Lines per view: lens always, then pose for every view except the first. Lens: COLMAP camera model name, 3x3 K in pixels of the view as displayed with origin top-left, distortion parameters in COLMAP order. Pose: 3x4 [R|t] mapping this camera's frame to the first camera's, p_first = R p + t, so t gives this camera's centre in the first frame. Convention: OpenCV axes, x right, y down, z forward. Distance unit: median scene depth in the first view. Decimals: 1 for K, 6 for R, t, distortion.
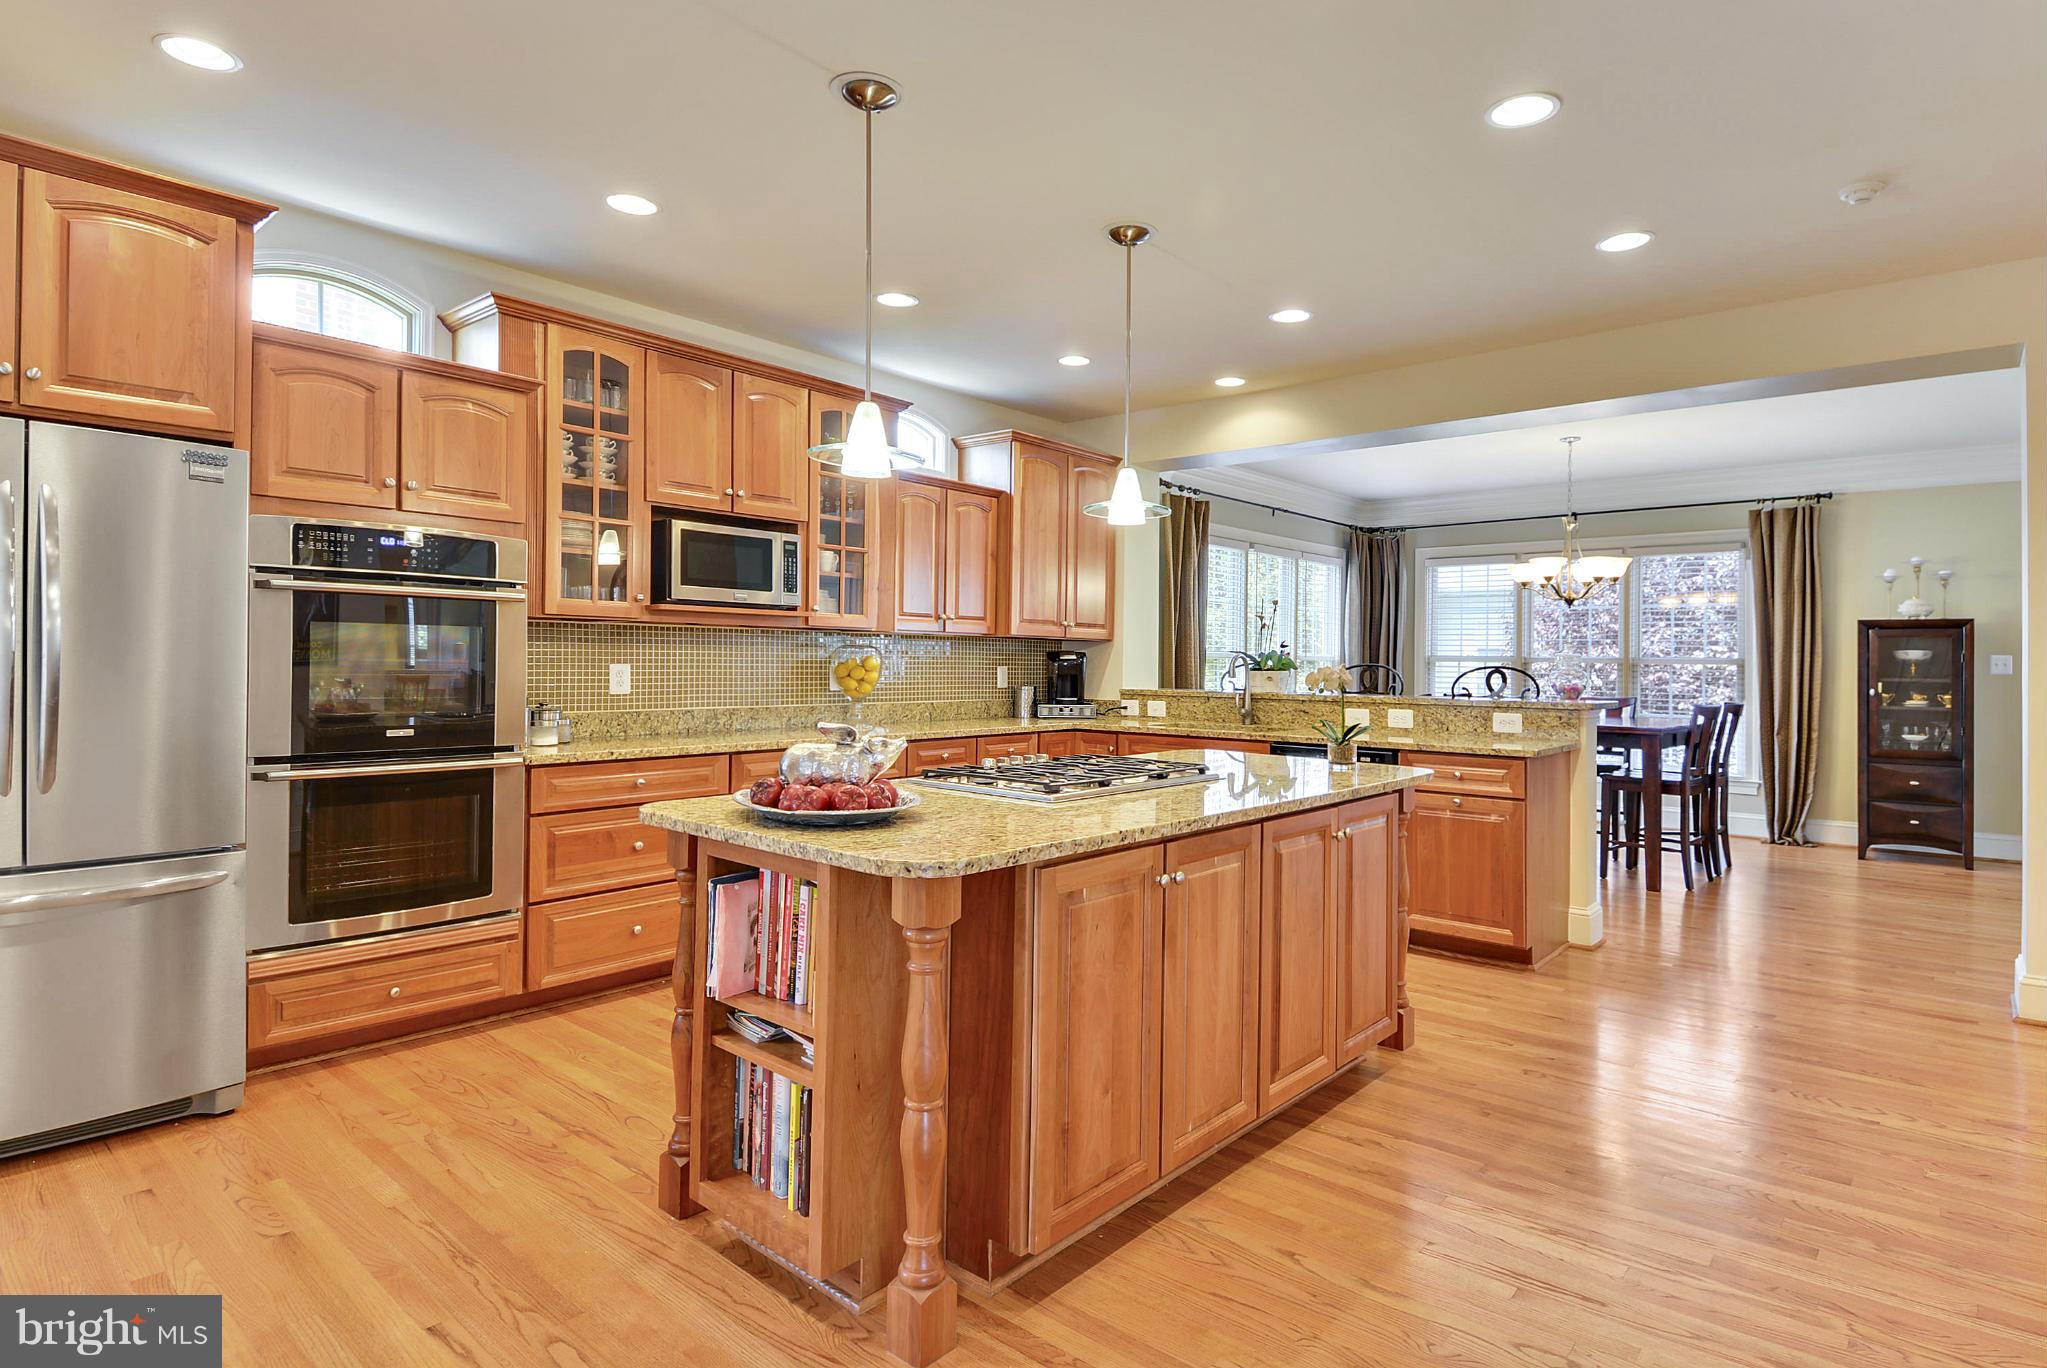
lens RADIAL K [[1097.9, 0, 1036.1], [0, 1097.9, 666.1], [0, 0, 1]] dist [0.007519, -0.000338]
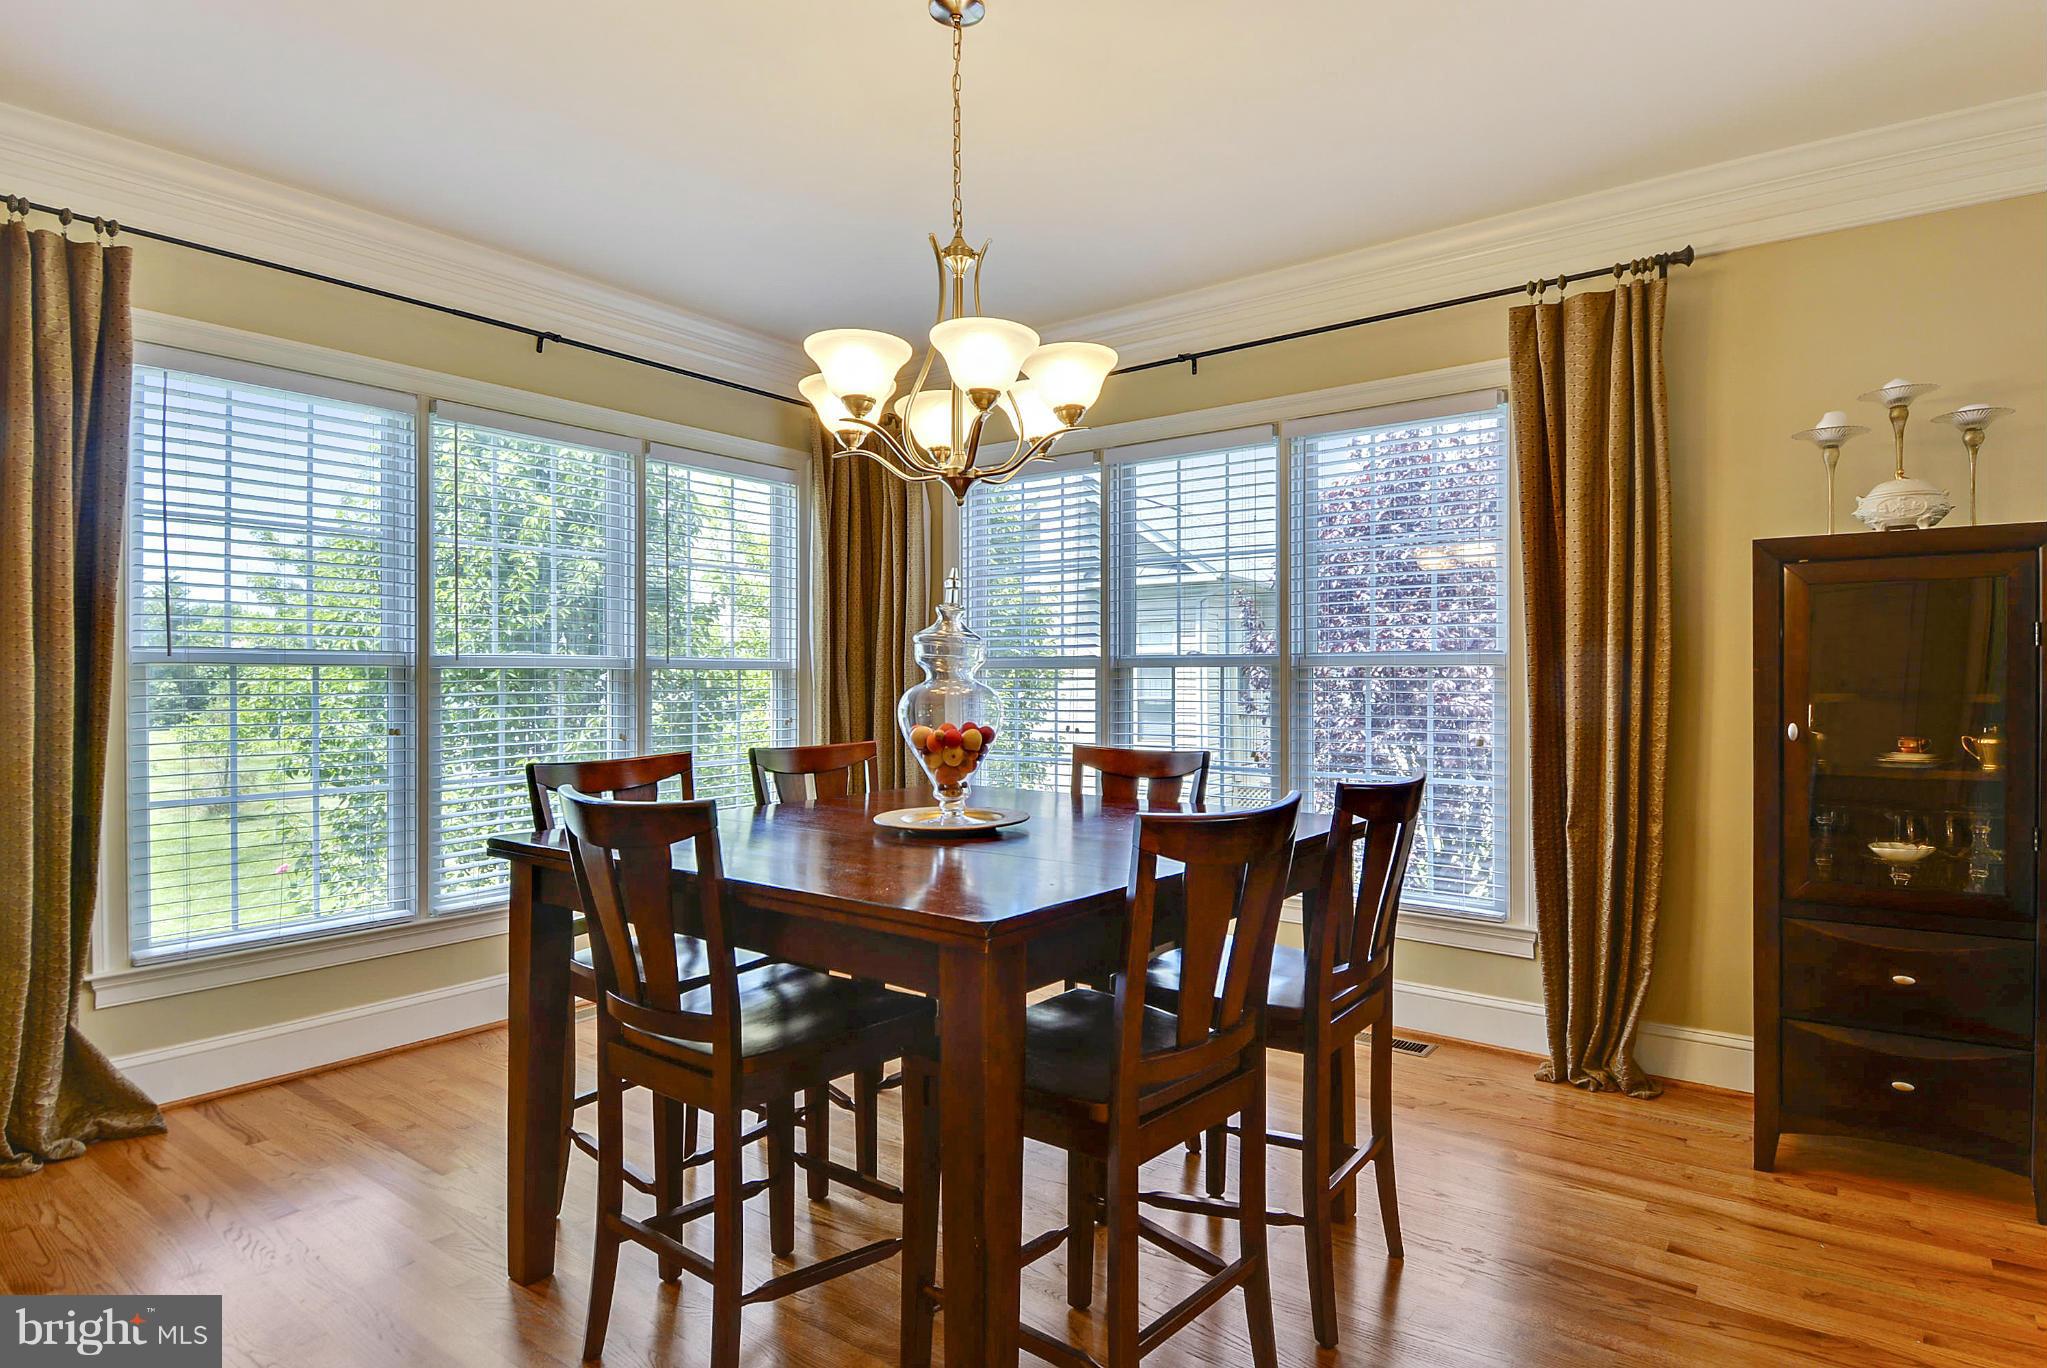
lens RADIAL K [[1097.9, 0, 1009.6], [0, 1097.9, 697.2], [0, 0, 1]] dist [0.007519, -0.000338]
pose [[0.998752, -0.010601, 0.048814, 0.600083], [0.010181, 0.999909, 0.008864, 0.008287], [-0.048903, -0.008356, 0.998769, 0.807183]]
